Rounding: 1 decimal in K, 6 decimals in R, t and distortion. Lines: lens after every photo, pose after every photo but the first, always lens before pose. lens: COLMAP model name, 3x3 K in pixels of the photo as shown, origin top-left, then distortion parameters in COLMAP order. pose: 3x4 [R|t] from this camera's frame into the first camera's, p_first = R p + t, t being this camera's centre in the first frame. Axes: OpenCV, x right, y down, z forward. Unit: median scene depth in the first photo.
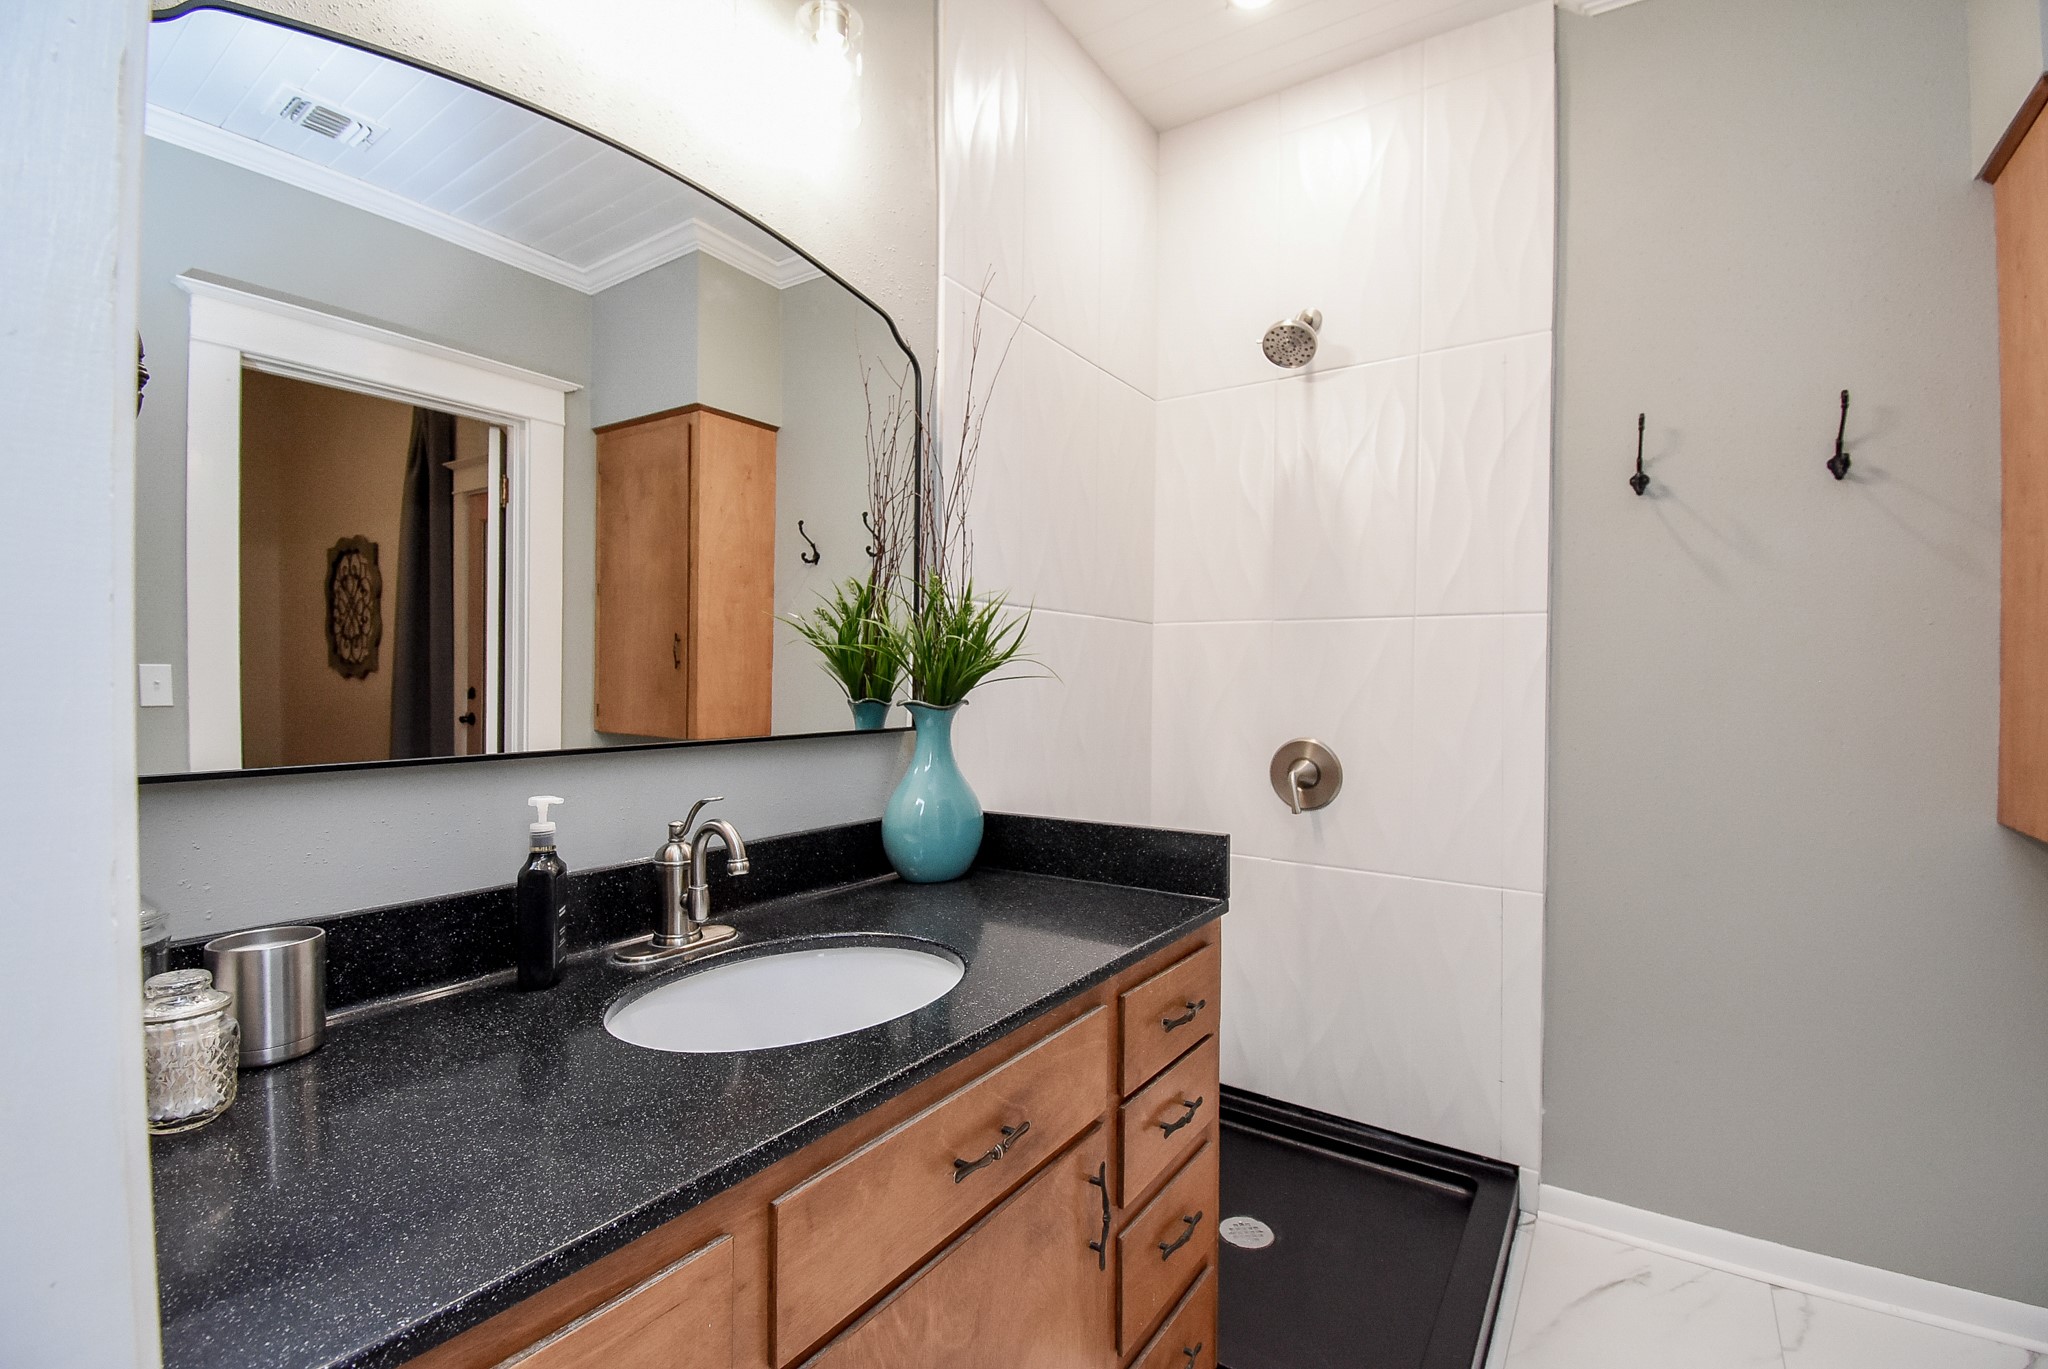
lens RADIAL K [[911.8, 0, 1032.7], [0, 911.8, 684.2], [0, 0, 1]] dist [0.012445, -0.018422]
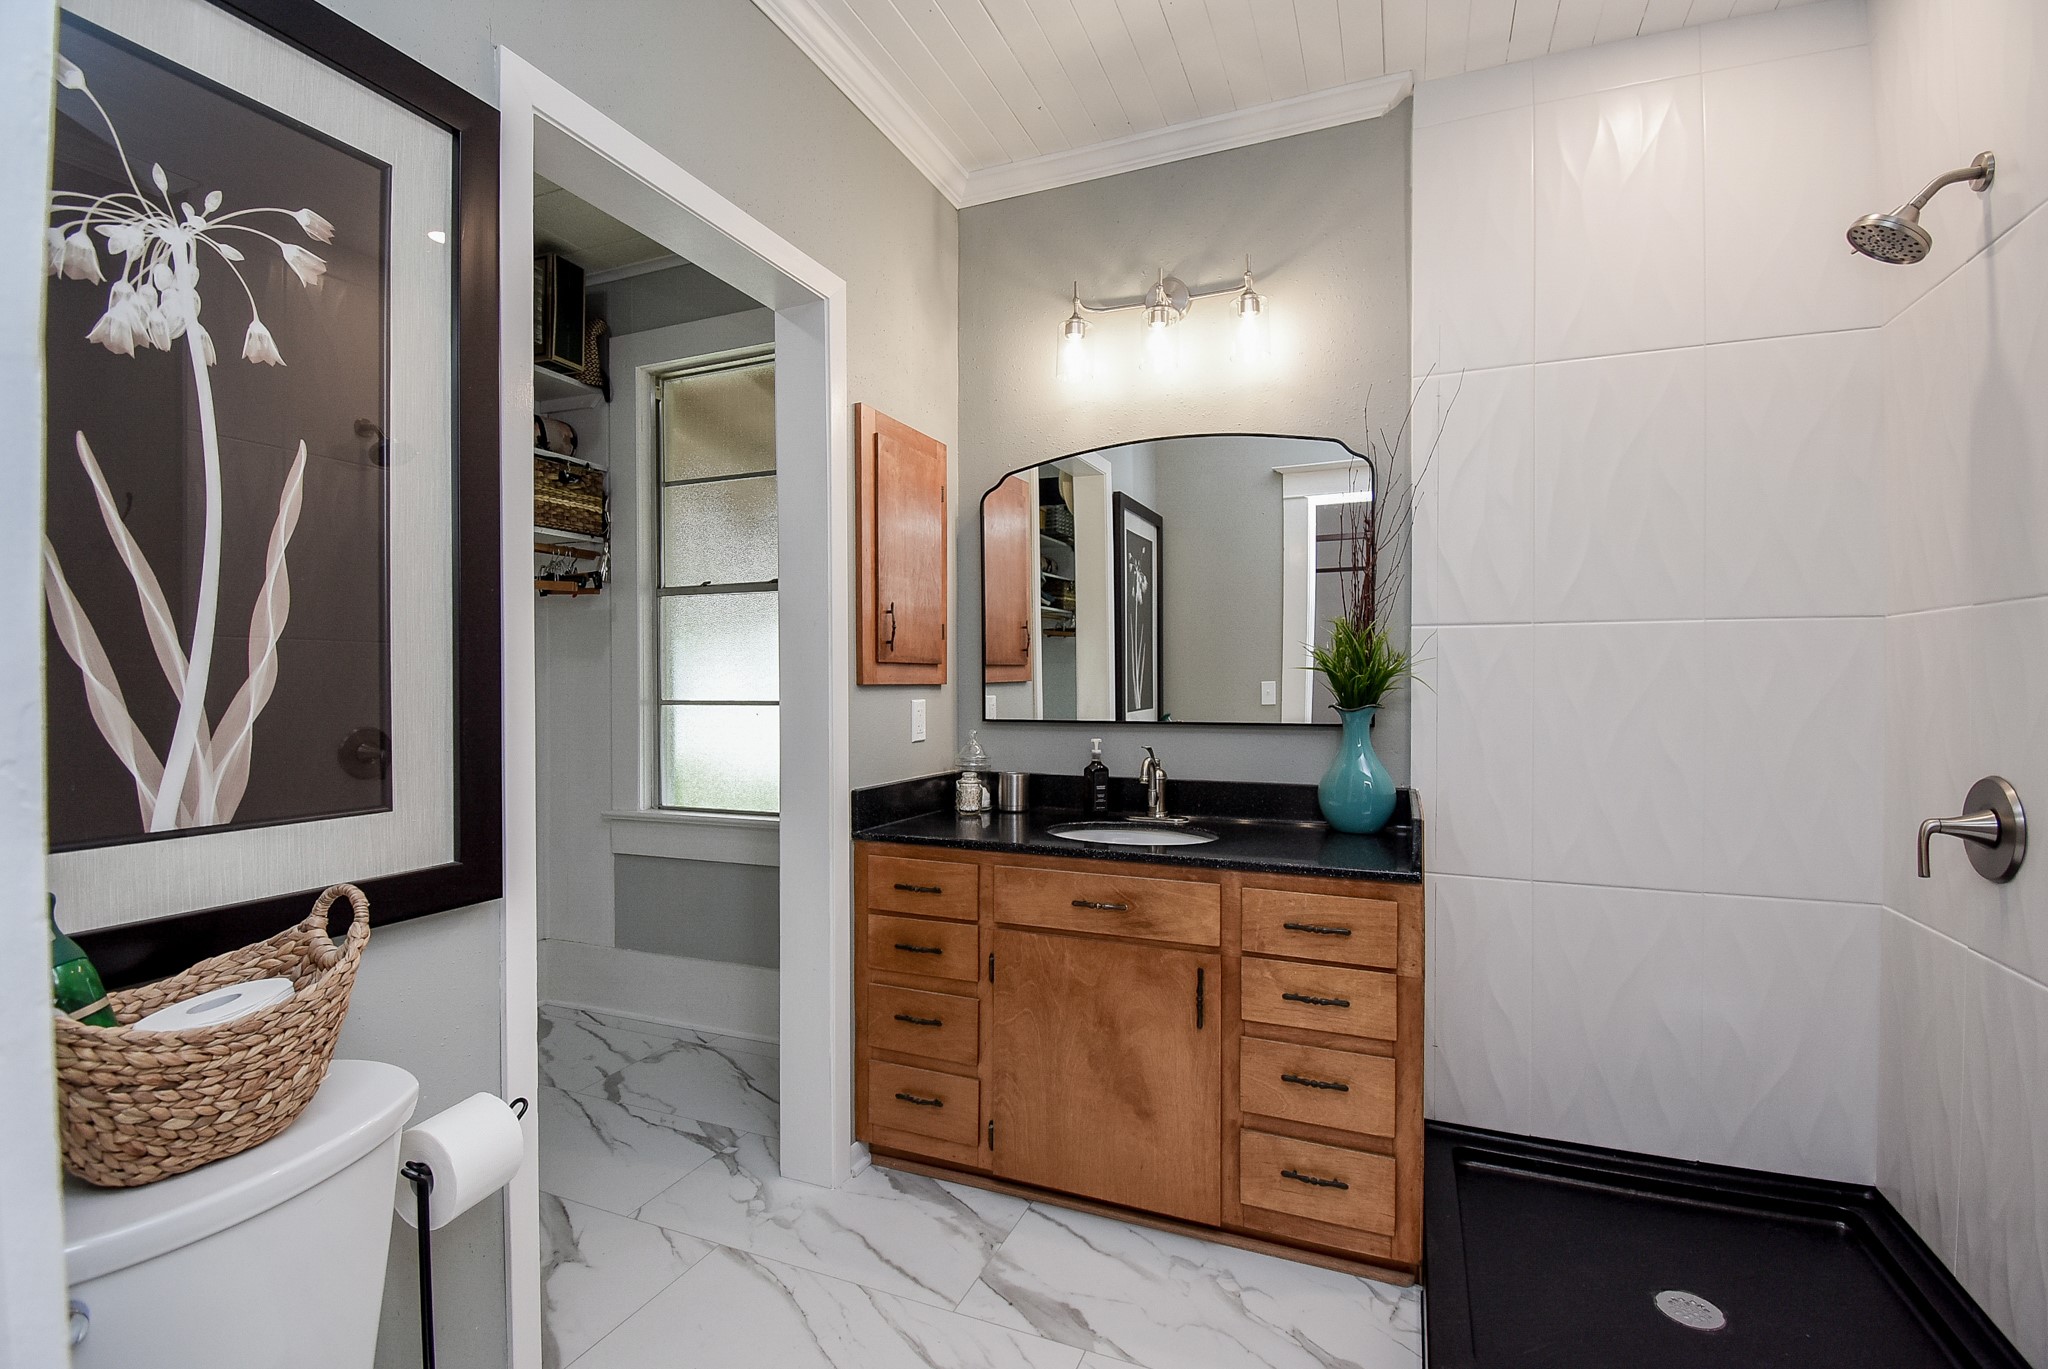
lens RADIAL K [[911.8, 0, 1032.7], [0, 911.8, 684.2], [0, 0, 1]] dist [0.012445, -0.018422]
pose [[0.192824, -0.001297, -0.981233, 1.814985], [-0.000332, 0.999999, -0.001387, -0.019411], [0.981233, 0.000594, 0.192823, 0.366091]]
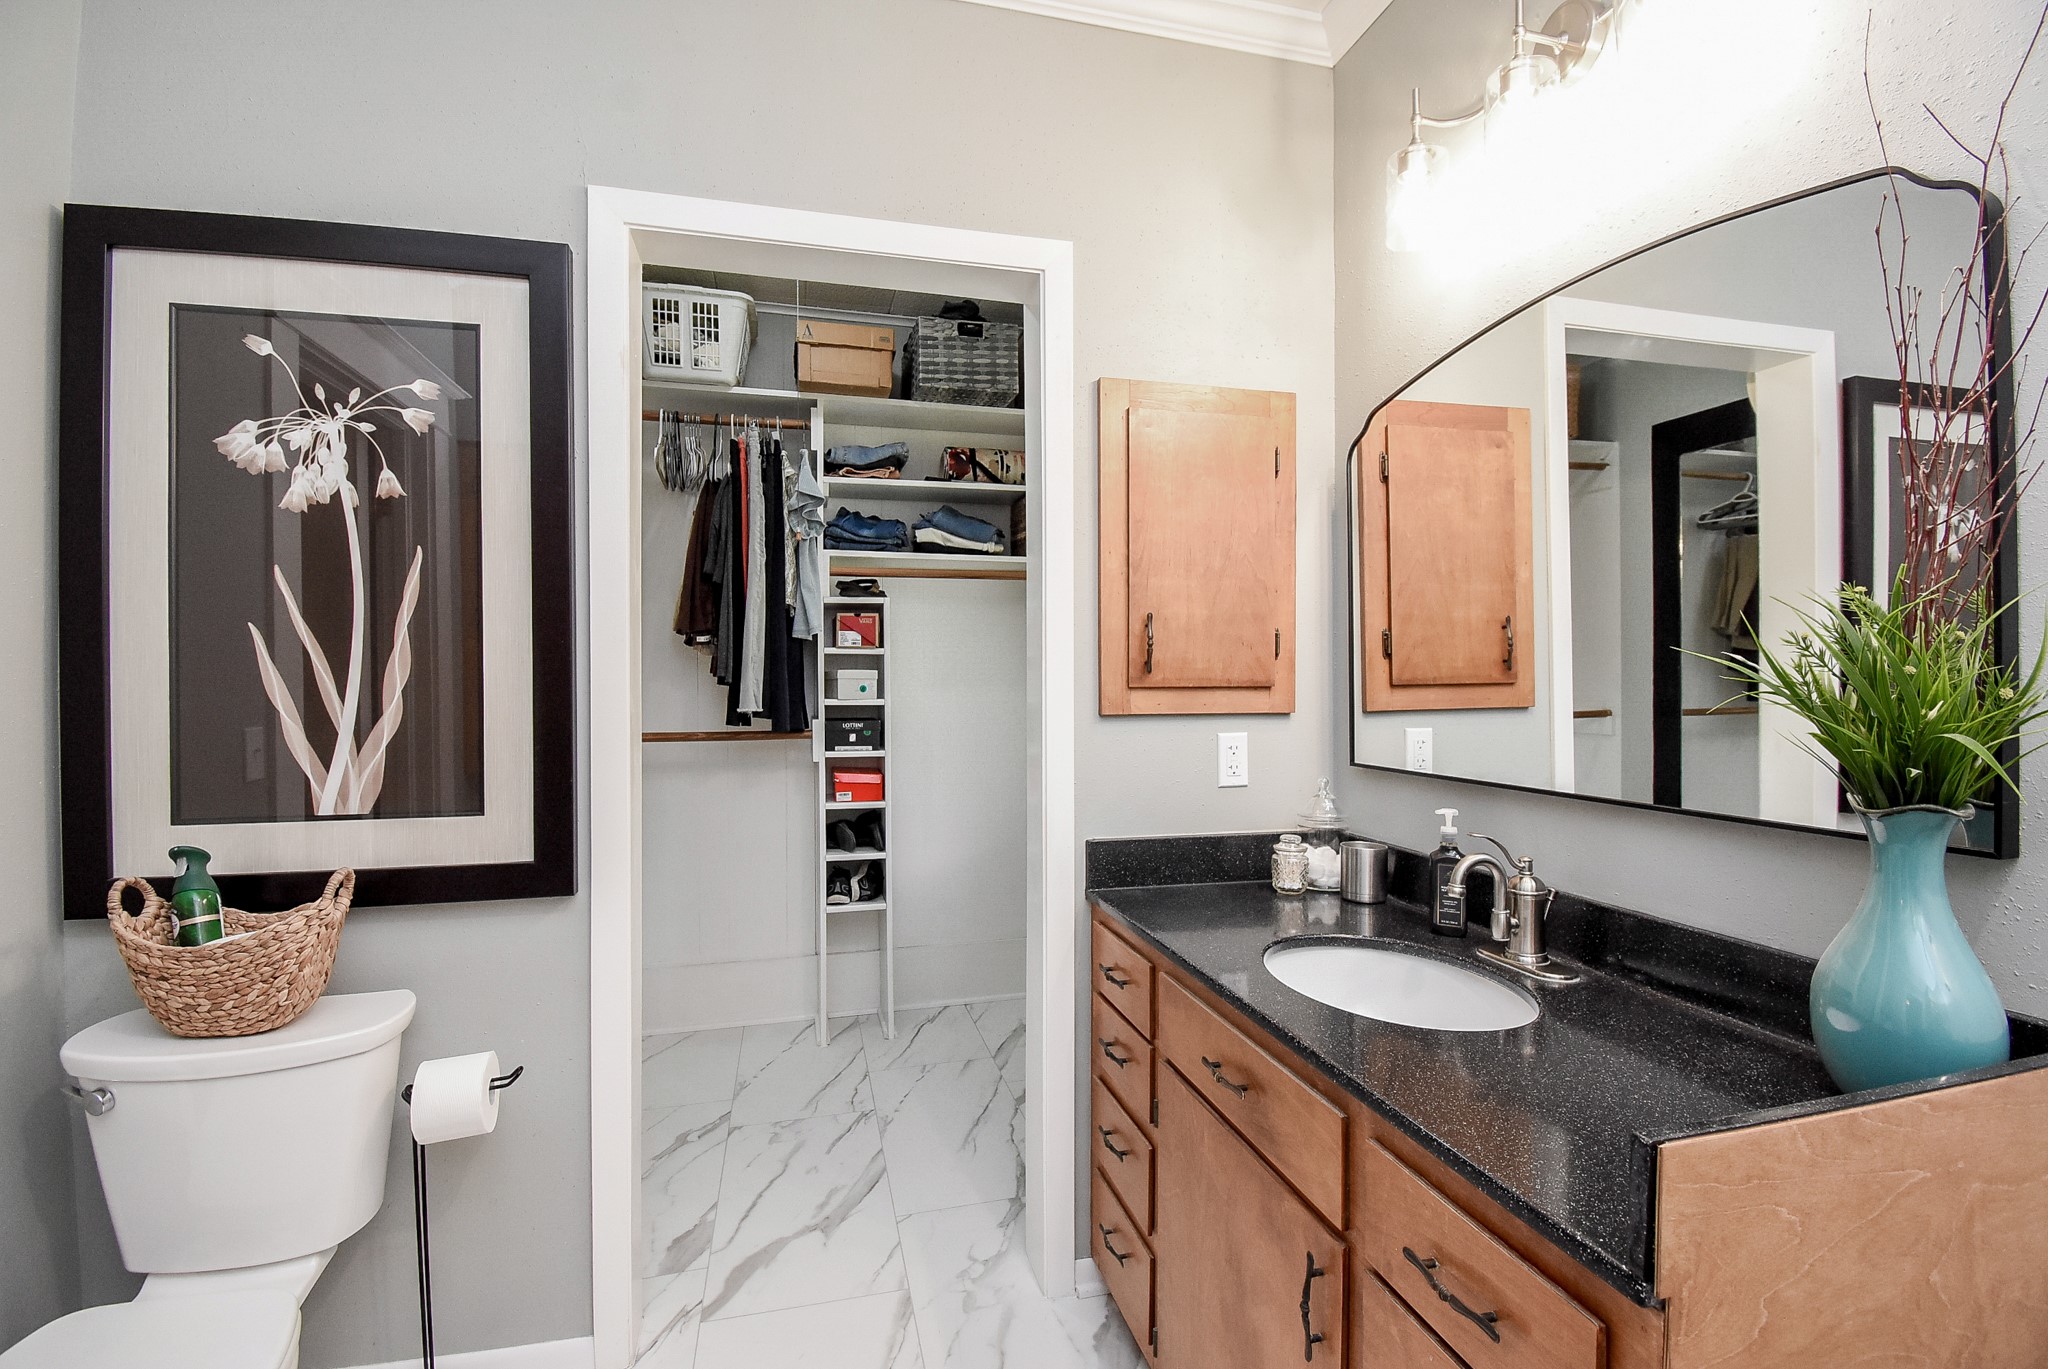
lens RADIAL K [[911.8, 0, 1032.7], [0, 911.8, 684.2], [0, 0, 1]] dist [0.012445, -0.018422]
pose [[-0.665153, 0.000344, -0.746707, 1.048641], [-0.003503, 0.999987, 0.003581, -0.088112], [0.746699, 0.004998, -0.665143, 1.491453]]
